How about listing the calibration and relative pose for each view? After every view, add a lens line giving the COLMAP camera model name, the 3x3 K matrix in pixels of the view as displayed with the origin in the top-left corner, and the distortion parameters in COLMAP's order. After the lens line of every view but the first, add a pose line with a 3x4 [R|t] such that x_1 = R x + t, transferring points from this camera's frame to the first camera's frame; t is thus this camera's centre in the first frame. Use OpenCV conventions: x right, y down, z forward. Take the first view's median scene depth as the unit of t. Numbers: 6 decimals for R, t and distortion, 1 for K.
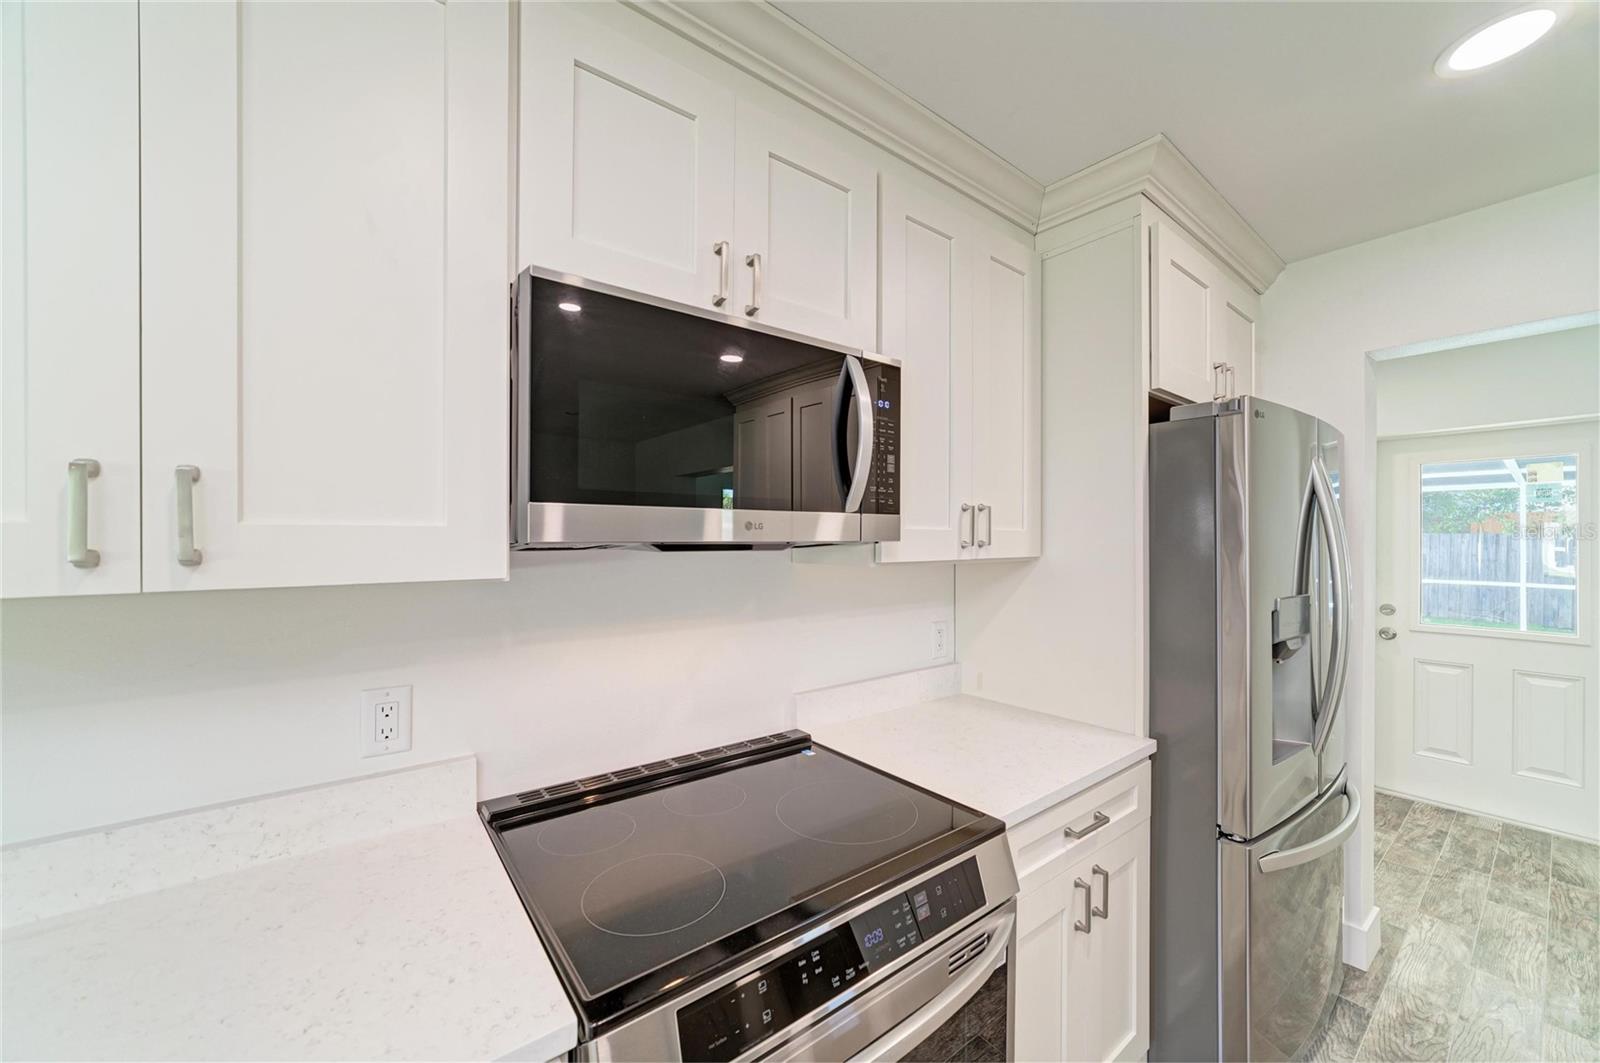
lens RADIAL K [[602.5, 0, 806.6], [0, 602.5, 540.5], [0, 0, 1]] dist [-0.020432, 0.006350]
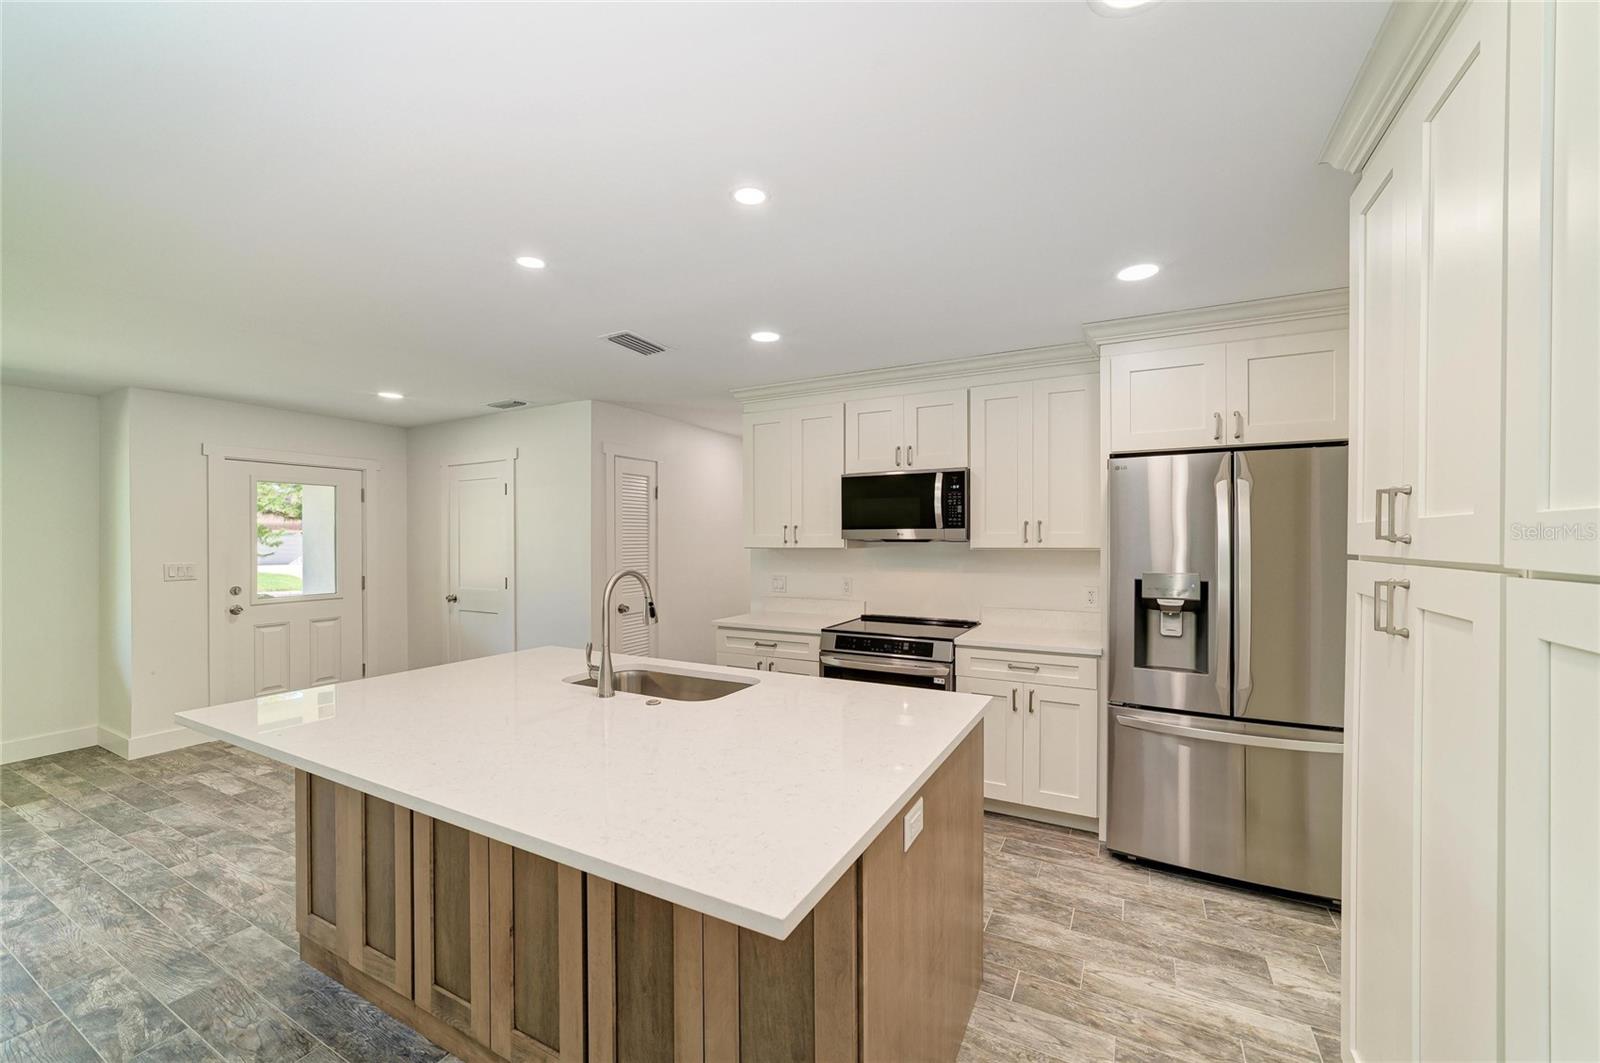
lens RADIAL K [[625.4, 0, 805.5], [0, 625.4, 537.2], [0, 0, 1]] dist [-0.017866, 0.007139]
pose [[0.404827, -0.001878, -0.914392, 2.208378], [0.001197, 0.999998, -0.001523, -0.002994], [0.914393, -0.000477, 0.404828, -0.660505]]
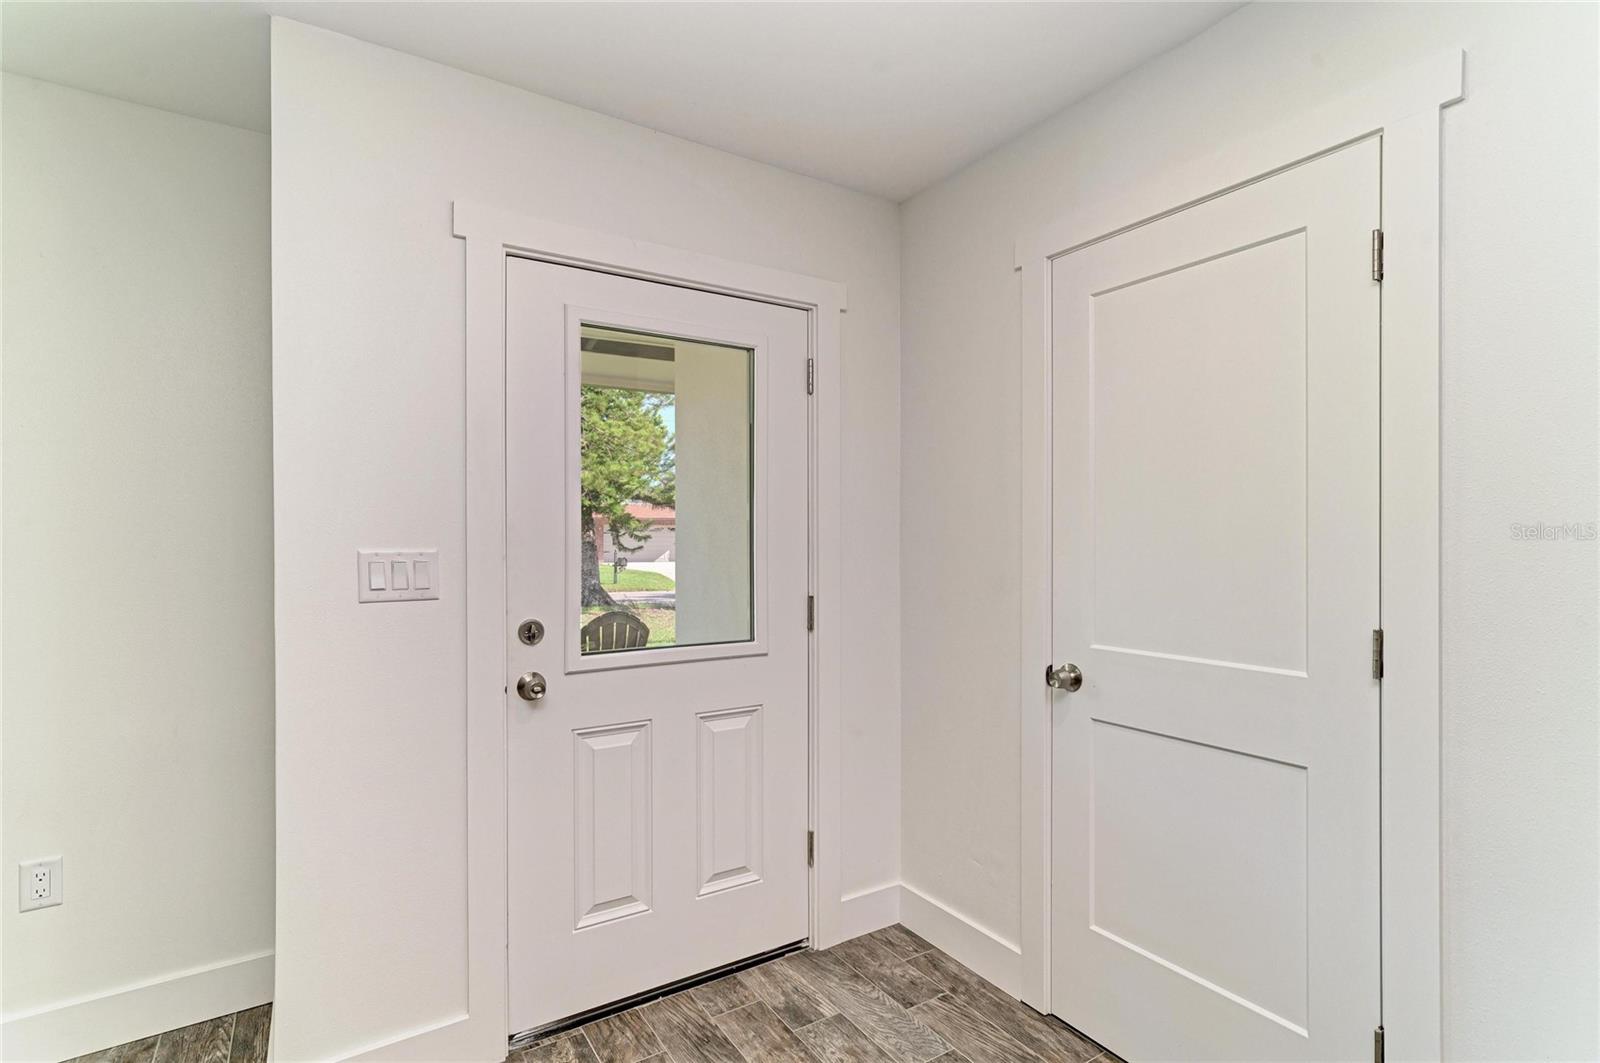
lens RADIAL K [[788.3, 0, 800.0], [0, 788.3, 531.5], [0, 0, 1]] dist [-0.000567, 0.019406]
pose [[-0.099399, -0.004605, -0.995037, -0.624038], [0.000942, 0.999988, -0.004722, 0.091397], [0.995047, -0.001407, -0.099393, -1.453094]]
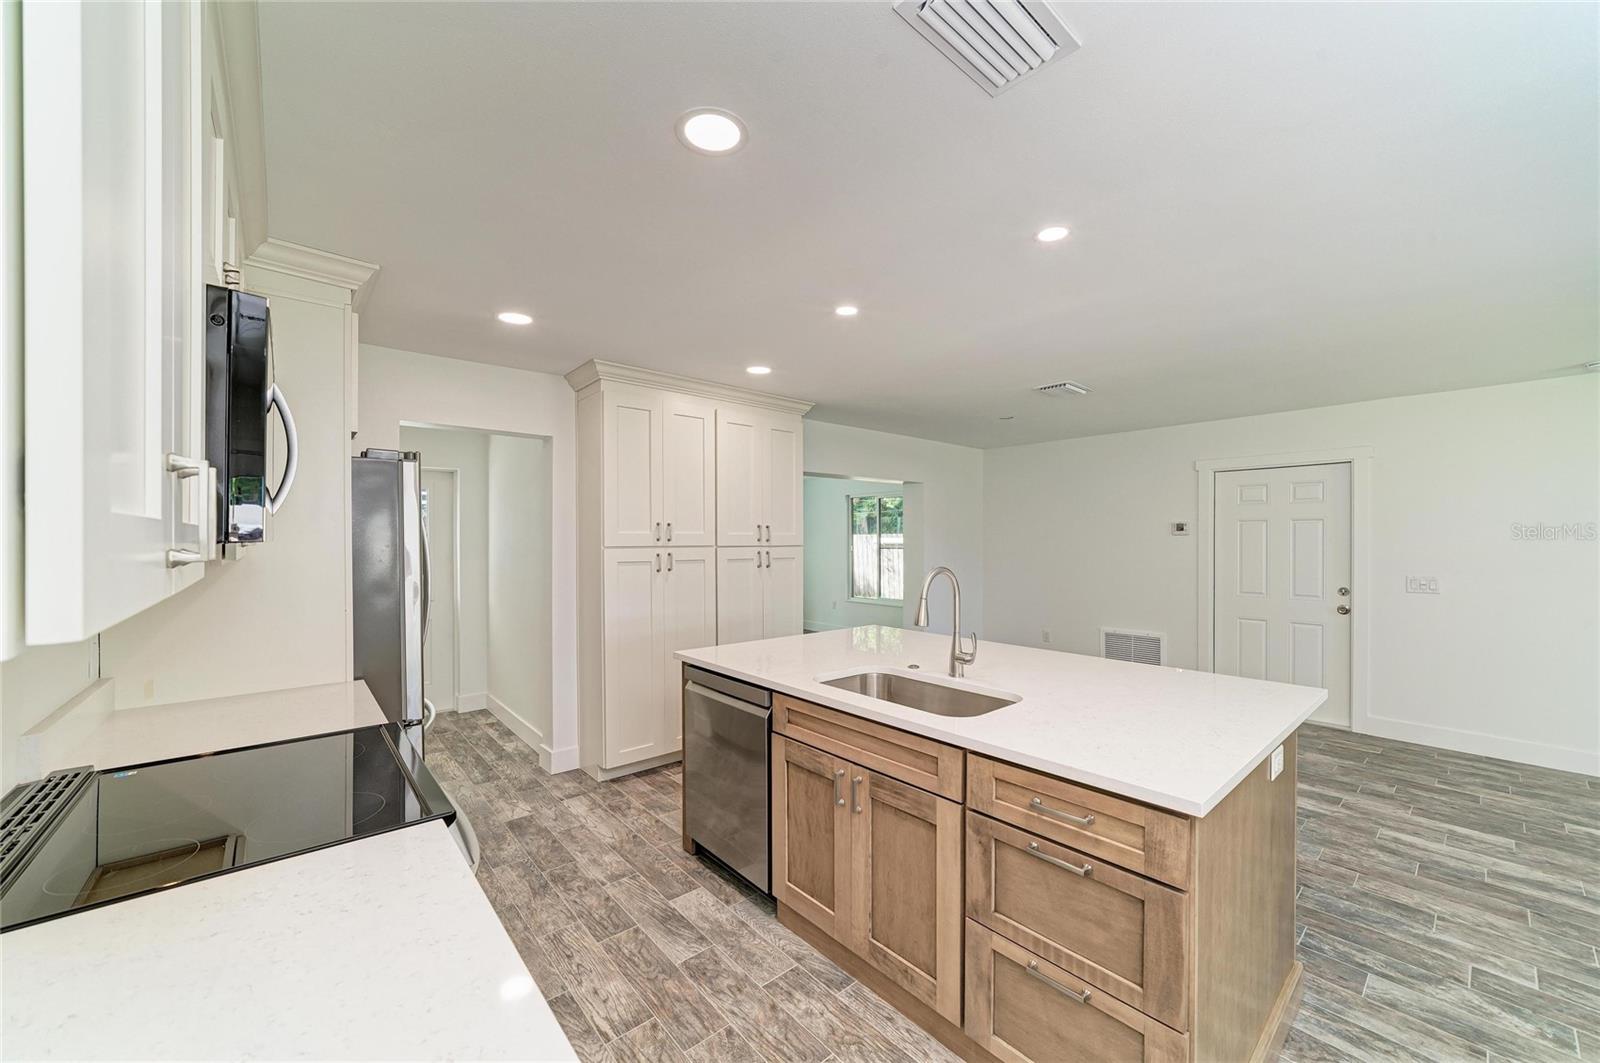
lens RADIAL K [[602.5, 0, 806.6], [0, 602.5, 540.5], [0, 0, 1]] dist [-0.020432, 0.006350]
pose [[-0.055425, -0.001957, 0.998461, -1.021647], [0.002271, 0.999995, 0.002086, -0.000052], [-0.998460, 0.002383, -0.055420, 0.018003]]
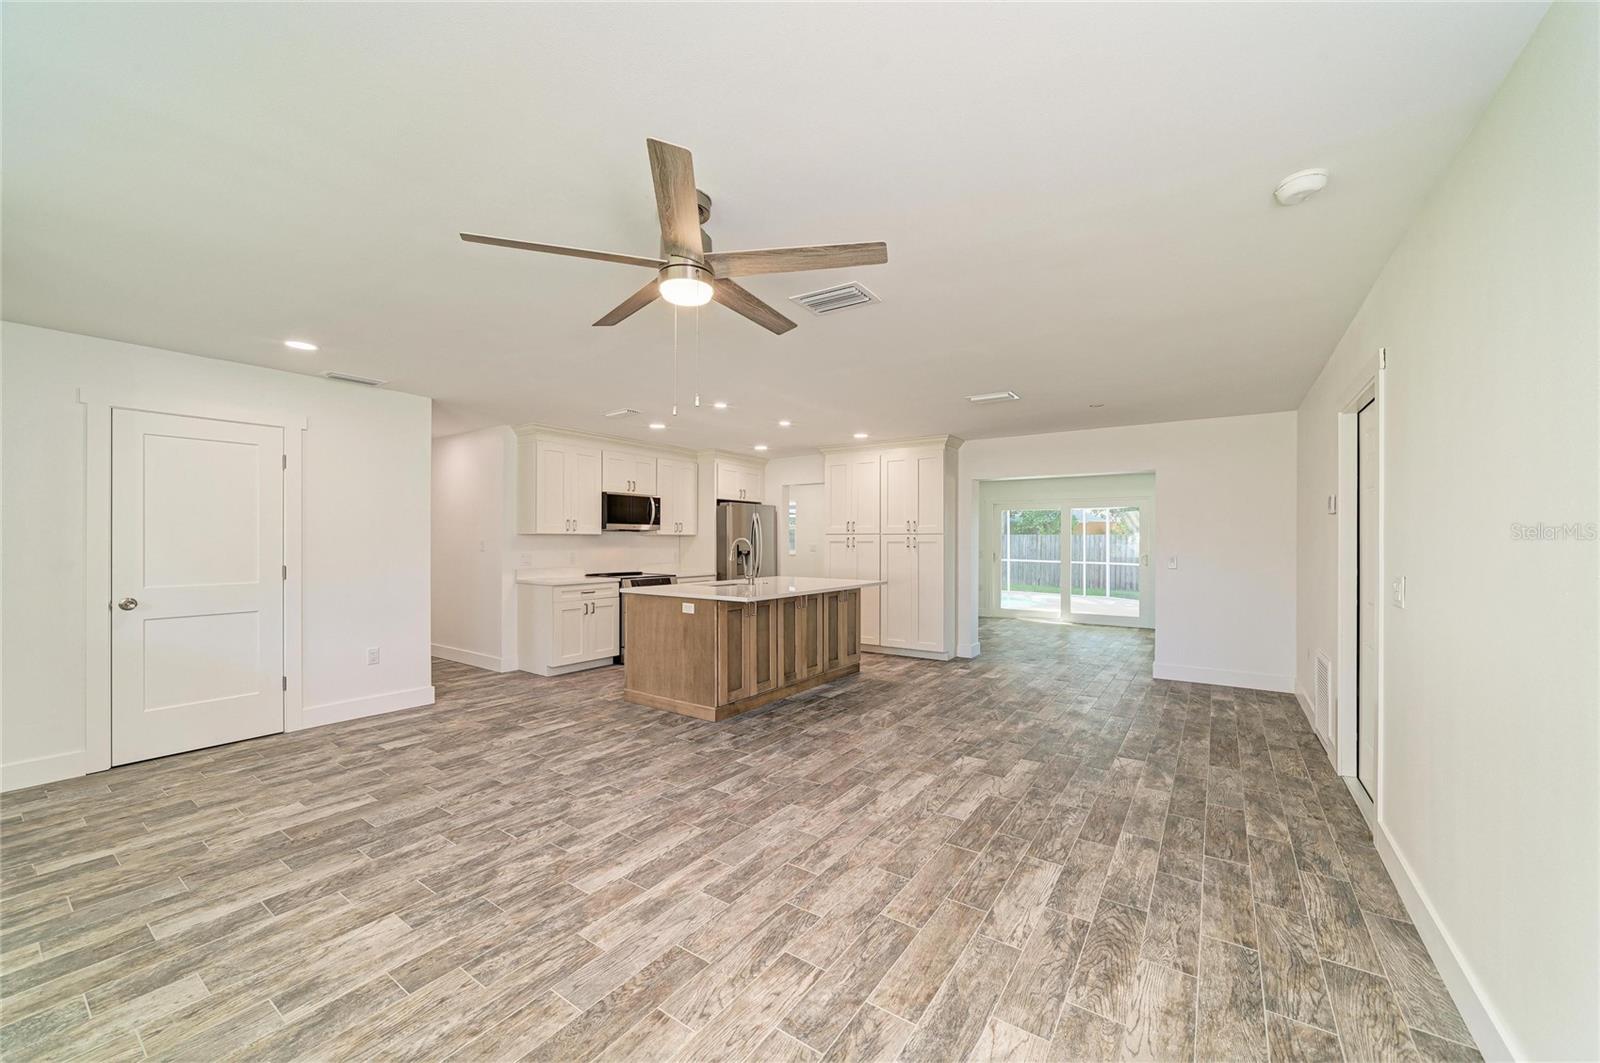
lens RADIAL K [[606.0, 0, 806.4], [0, 606.0, 539.0], [0, 0, 1]] dist [-0.019779, 0.007456]
pose [[0.951754, 0.003101, 0.306847, -0.250996], [-0.001469, 0.999984, -0.005549, 0.104612], [-0.306859, 0.004831, 0.951743, -4.362716]]
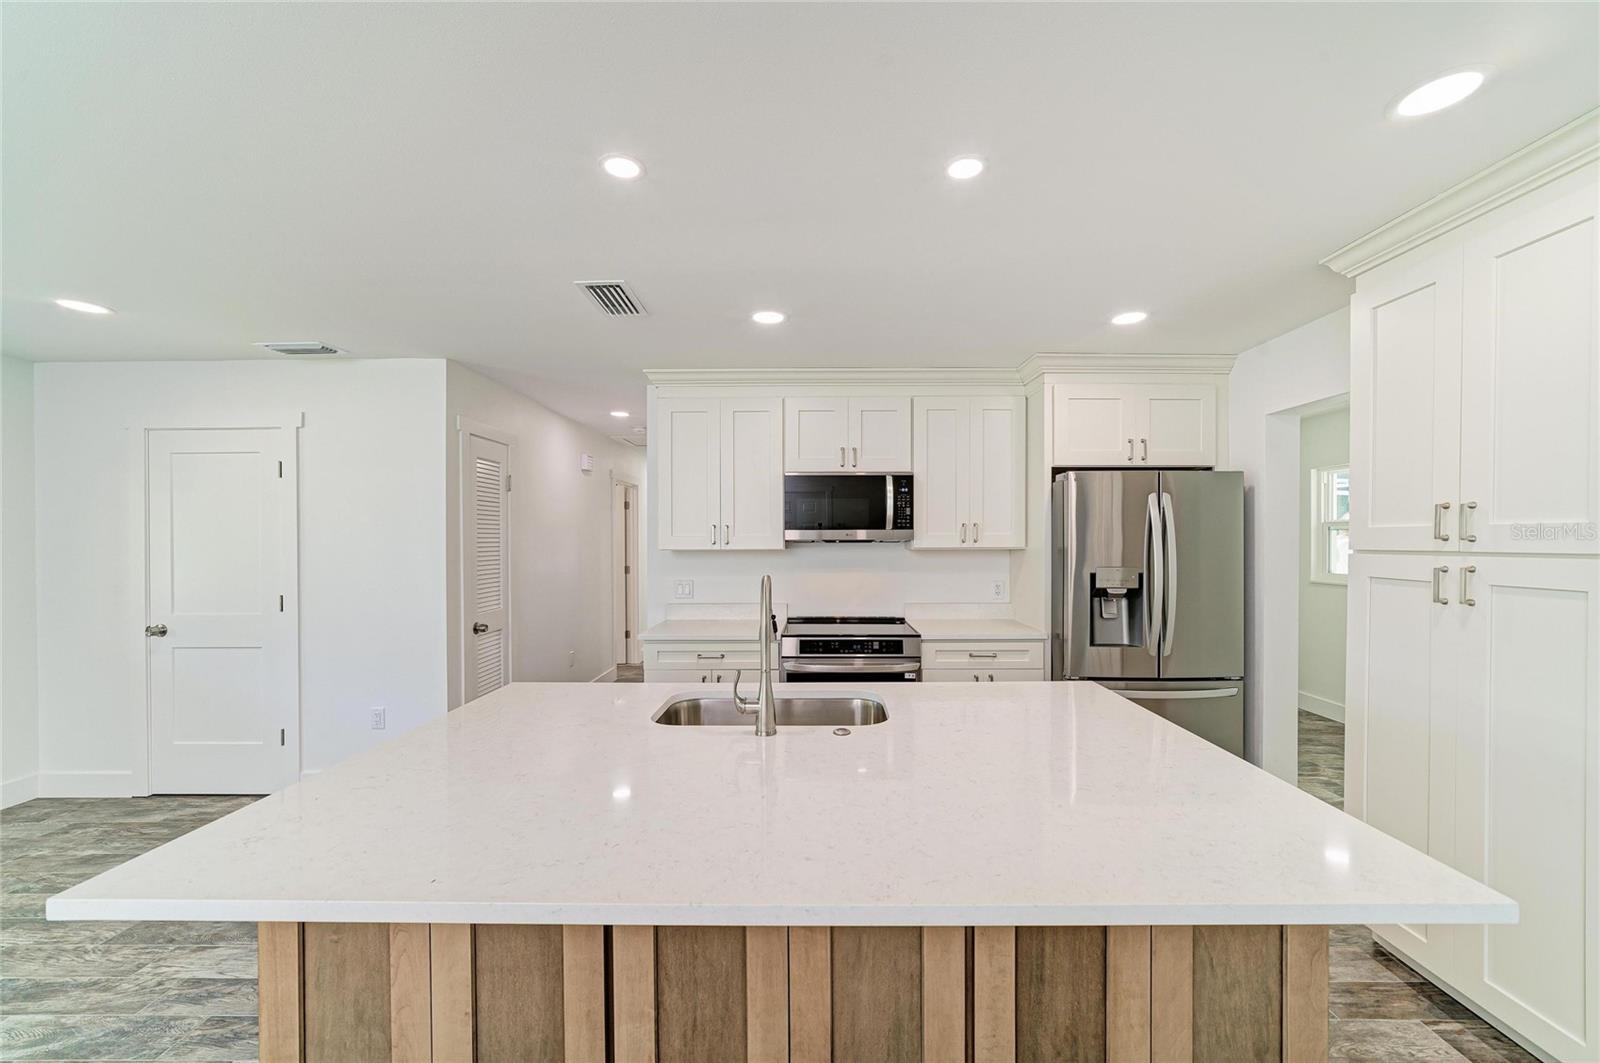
lens RADIAL K [[613.2, 0, 814.0], [0, 613.2, 540.1], [0, 0, 1]] dist [-0.010309, 0.000551]
pose [[0.785841, -0.000796, -0.618428, 1.445056], [0.002120, 0.999997, 0.001407, -0.001334], [0.618425, -0.002417, 0.785840, -1.377812]]
